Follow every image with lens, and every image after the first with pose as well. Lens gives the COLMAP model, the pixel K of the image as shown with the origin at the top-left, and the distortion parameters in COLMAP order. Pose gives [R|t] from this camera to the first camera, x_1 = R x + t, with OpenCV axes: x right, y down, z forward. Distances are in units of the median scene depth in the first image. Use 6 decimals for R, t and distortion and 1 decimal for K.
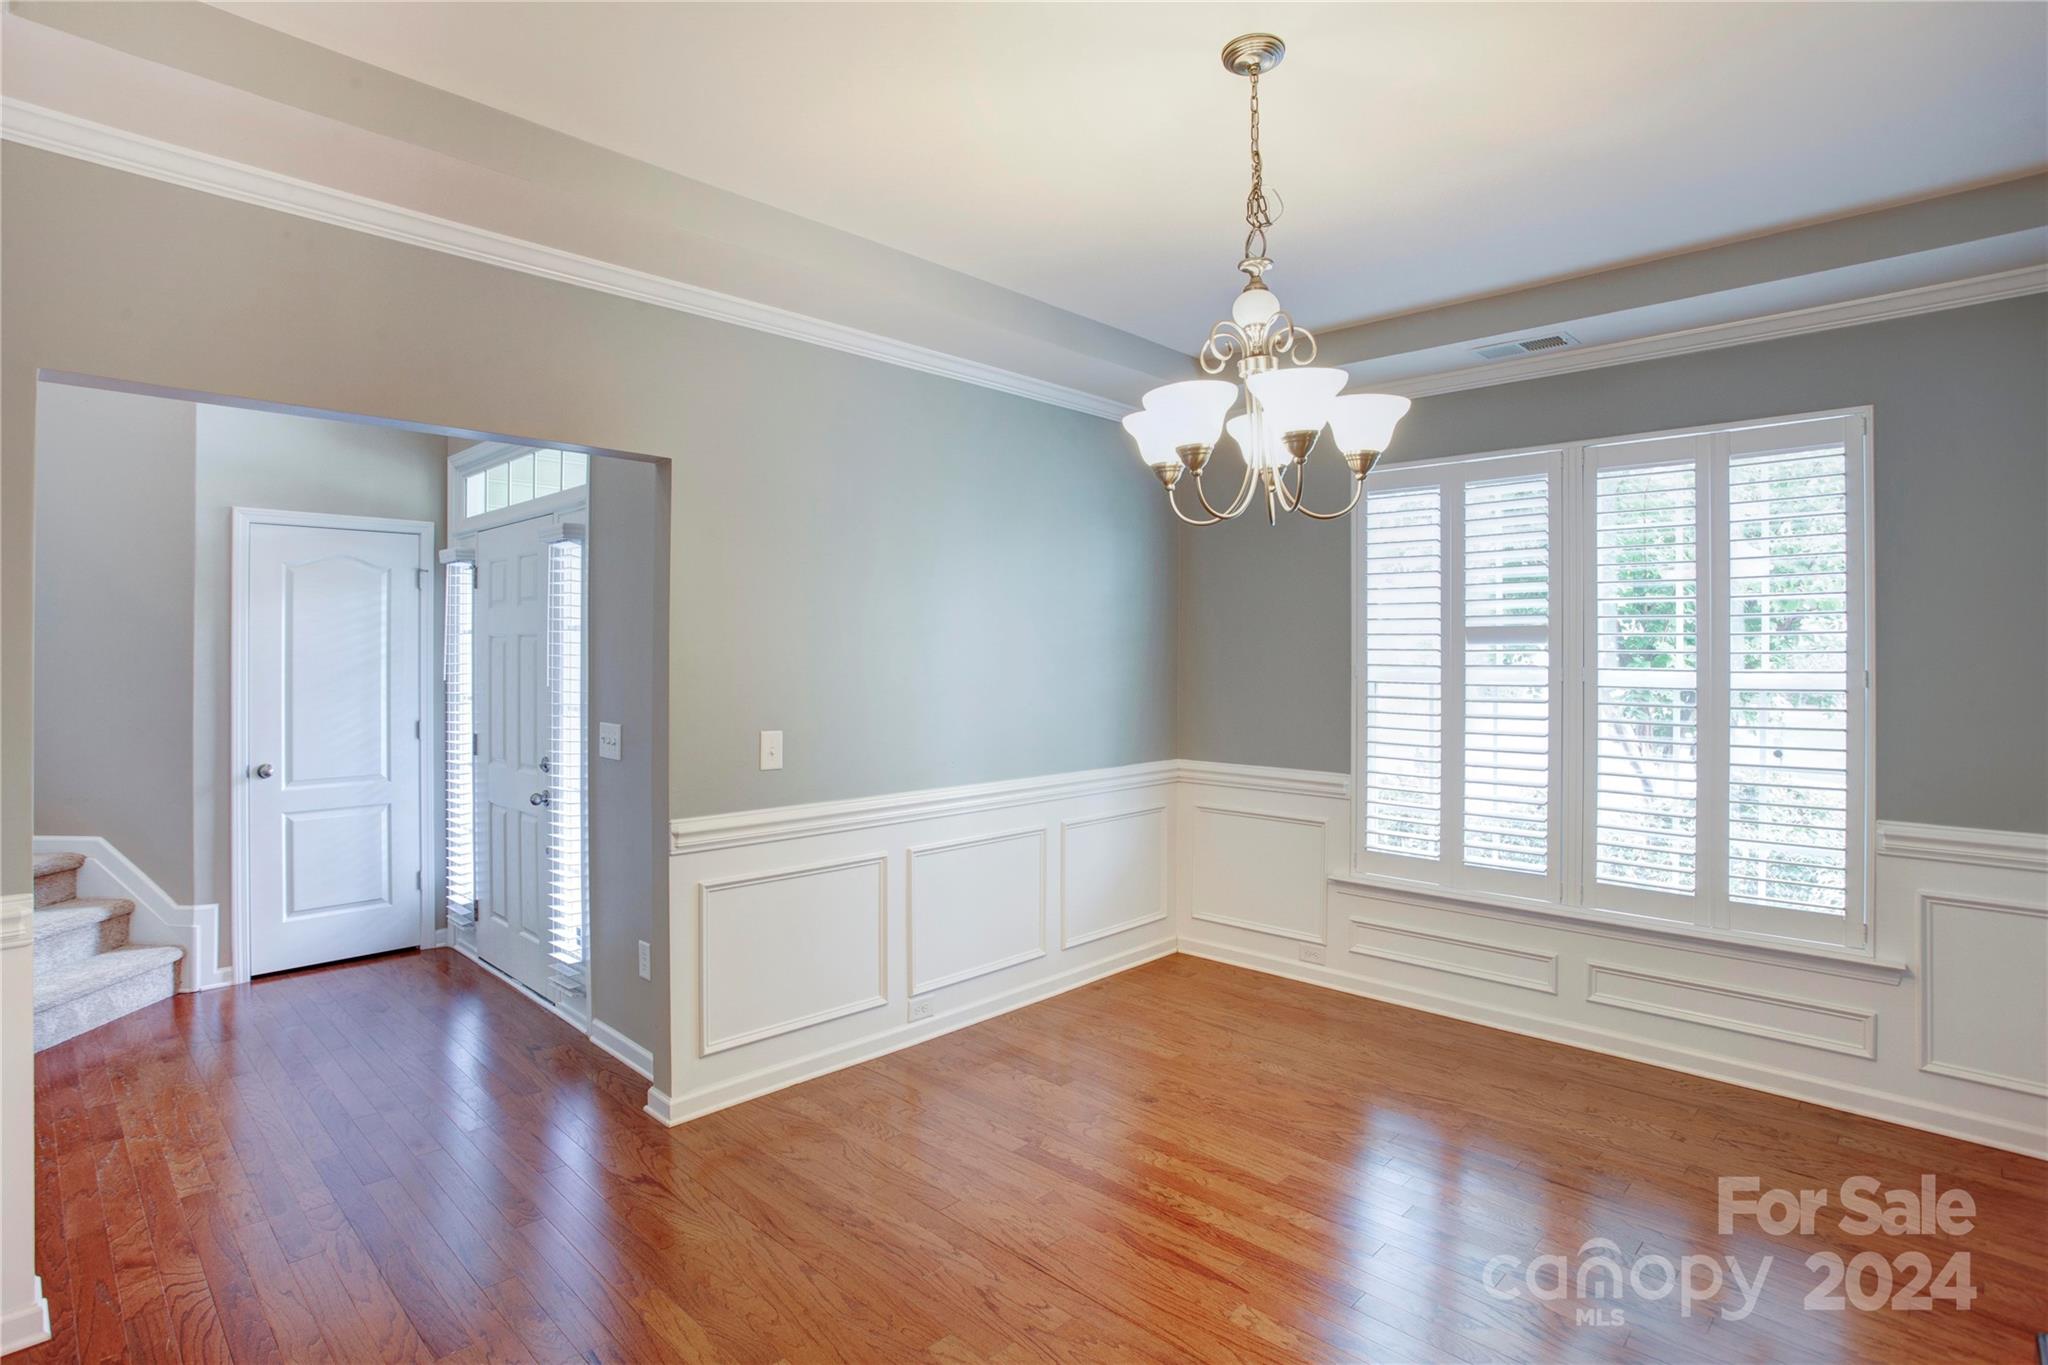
lens RADIAL K [[1086.7, 0, 1010.4], [0, 1086.7, 651.1], [0, 0, 1]] dist [-0.080844, 0.045784]
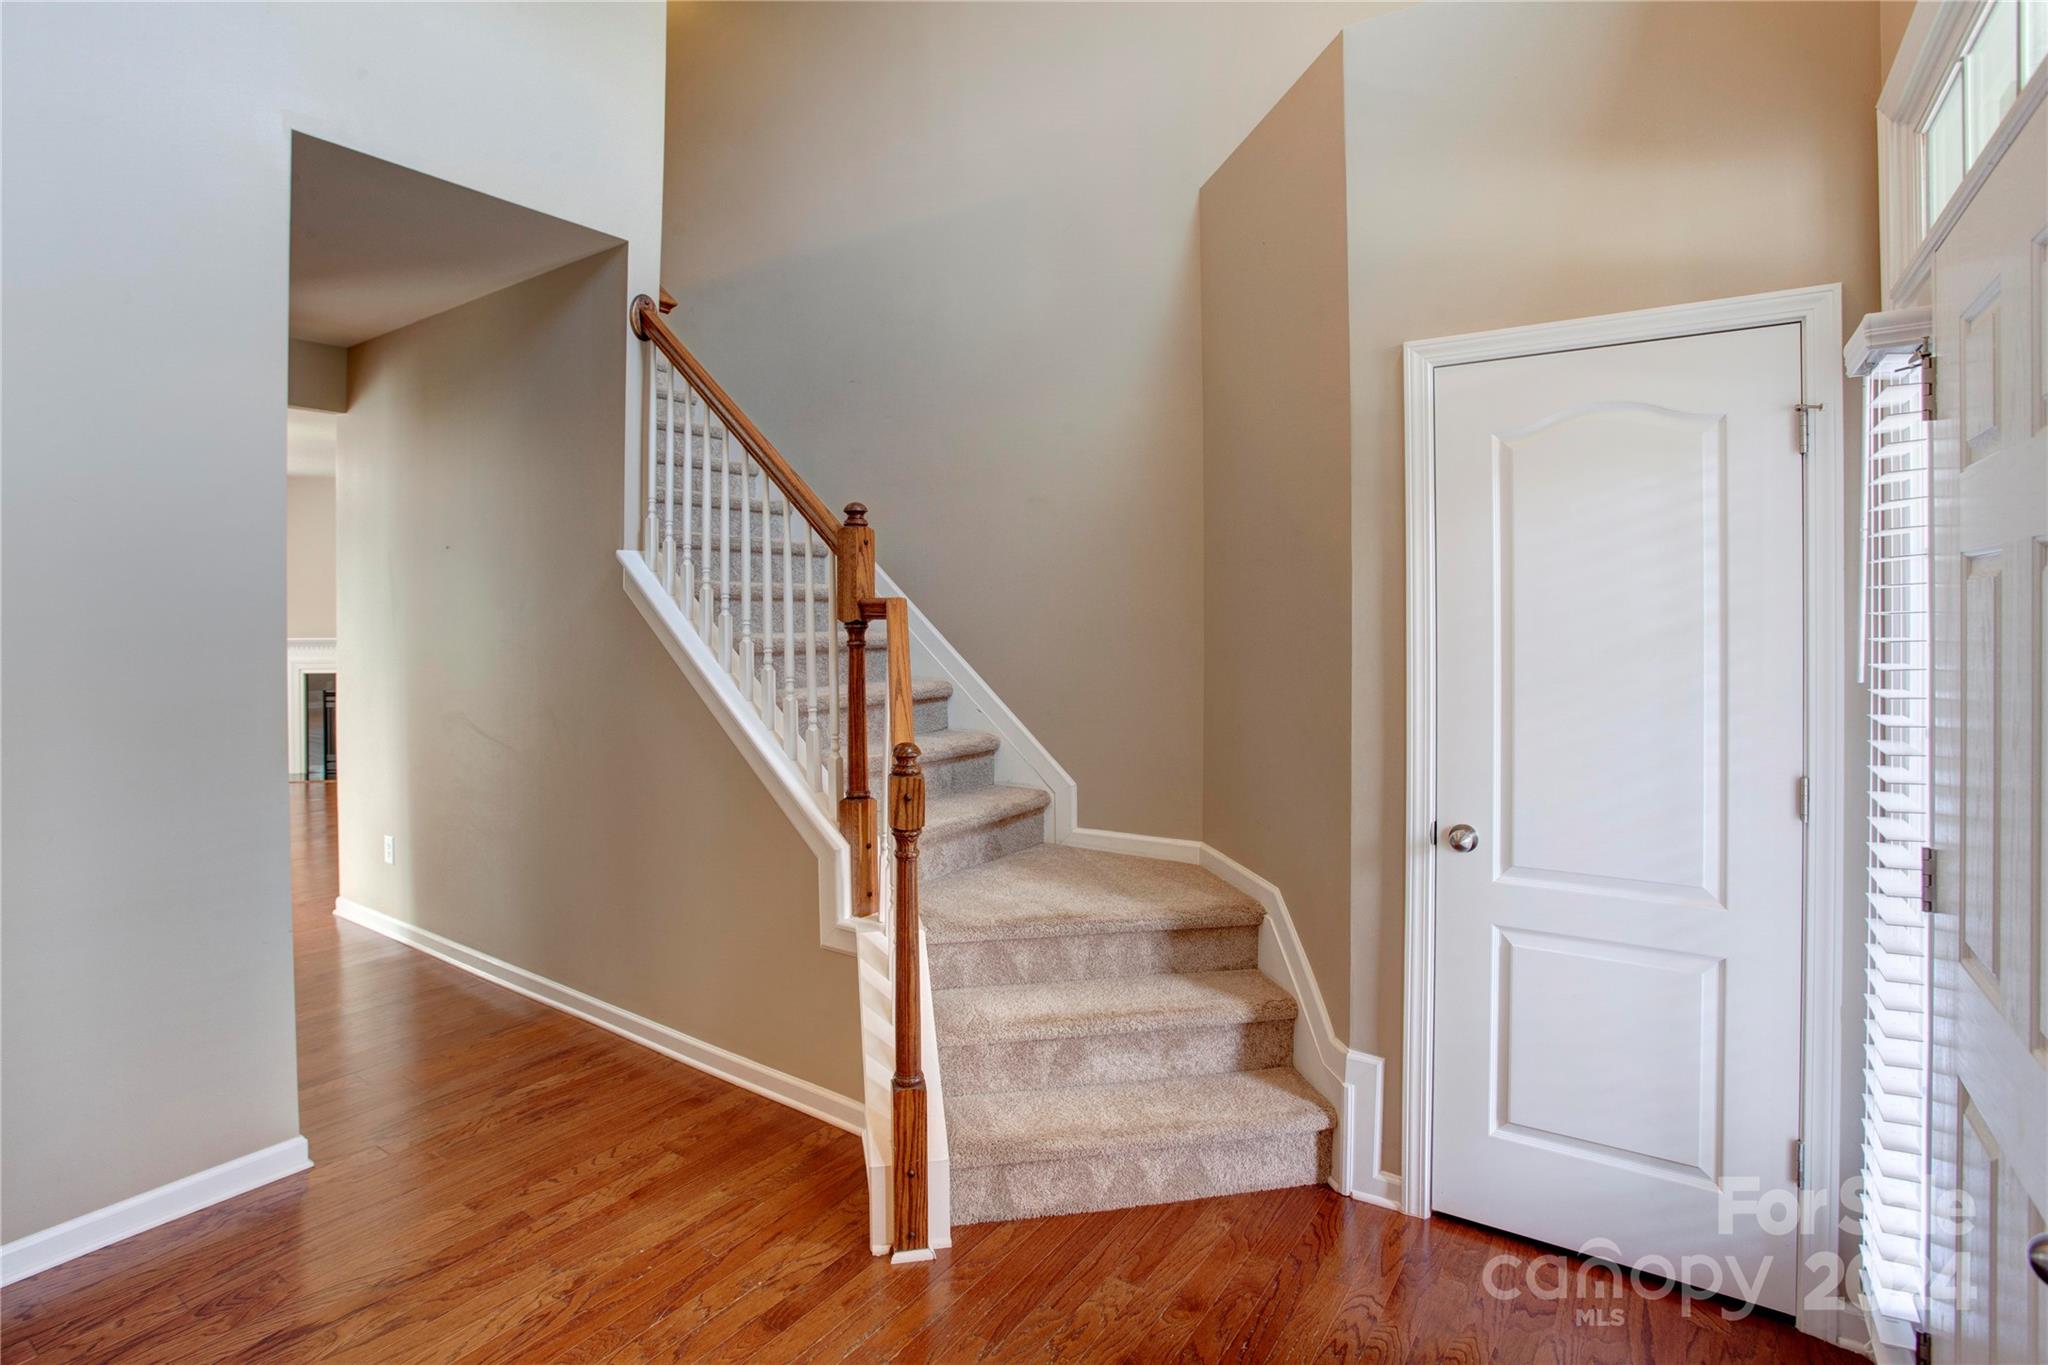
lens RADIAL K [[966.6, 0, 1096.5], [0, 966.6, 618.9], [0, 0, 1]] dist [-0.055835, 0.028334]
pose [[0.189931, 0.003495, -0.981791, -0.273484], [0.003427, 0.999985, 0.004223, 0.002759], [0.981791, -0.004167, 0.189916, 0.725493]]
